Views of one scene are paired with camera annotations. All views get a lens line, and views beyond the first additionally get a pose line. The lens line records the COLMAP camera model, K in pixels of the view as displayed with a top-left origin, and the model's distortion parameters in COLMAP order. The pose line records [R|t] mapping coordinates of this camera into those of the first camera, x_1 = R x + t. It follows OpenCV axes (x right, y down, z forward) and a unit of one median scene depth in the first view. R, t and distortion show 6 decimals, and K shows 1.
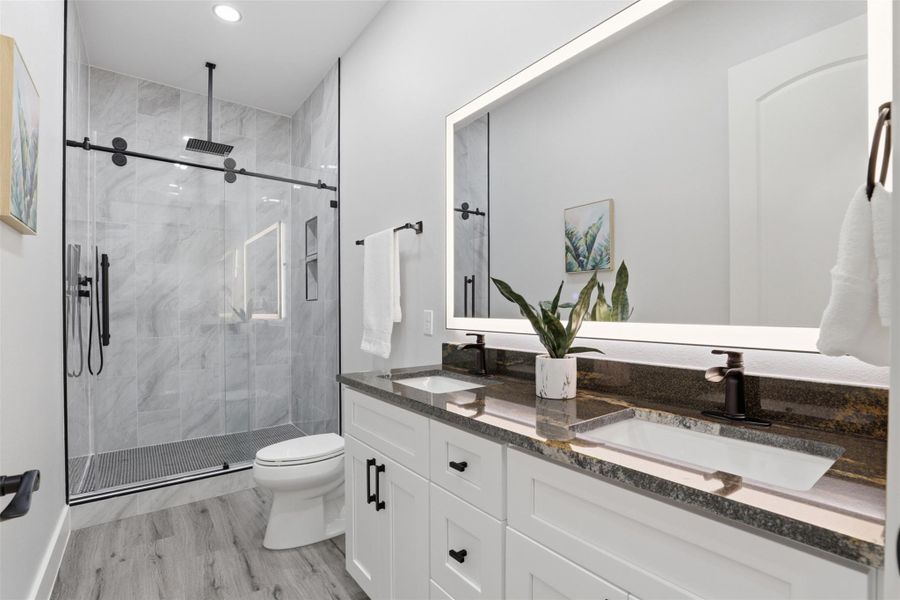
lens RADIAL K [[418.8, 0, 448.4], [0, 418.8, 308.1], [0, 0, 1]] dist [-0.023492, 0.000158]
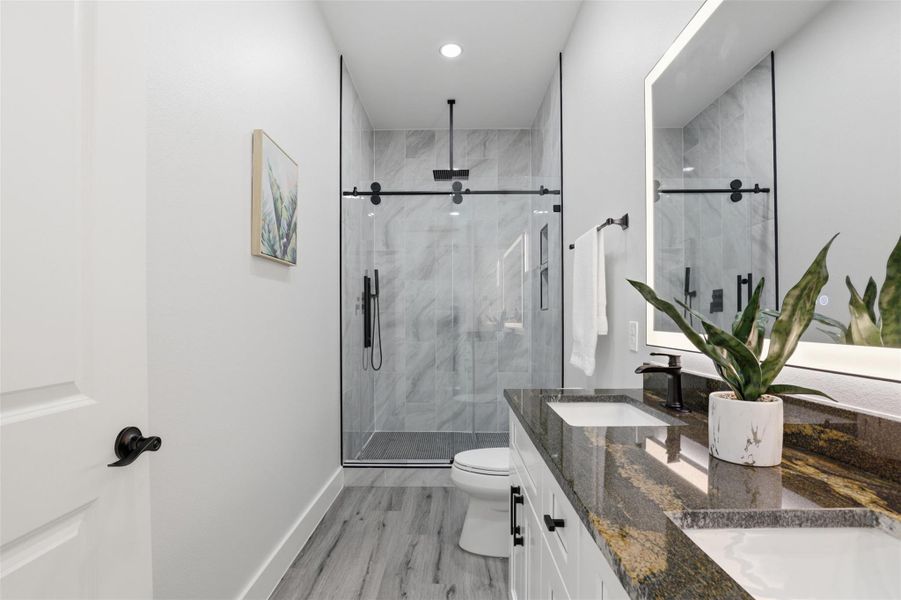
lens RADIAL K [[424.4, 0, 448.6], [0, 424.4, 317.2], [0, 0, 1]] dist [-0.027195, 0.000479]
pose [[0.783953, -0.000397, -0.620820, 0.171079], [0.002102, 0.999996, 0.002015, -0.005031], [0.620817, -0.002885, 0.783950, 0.121330]]
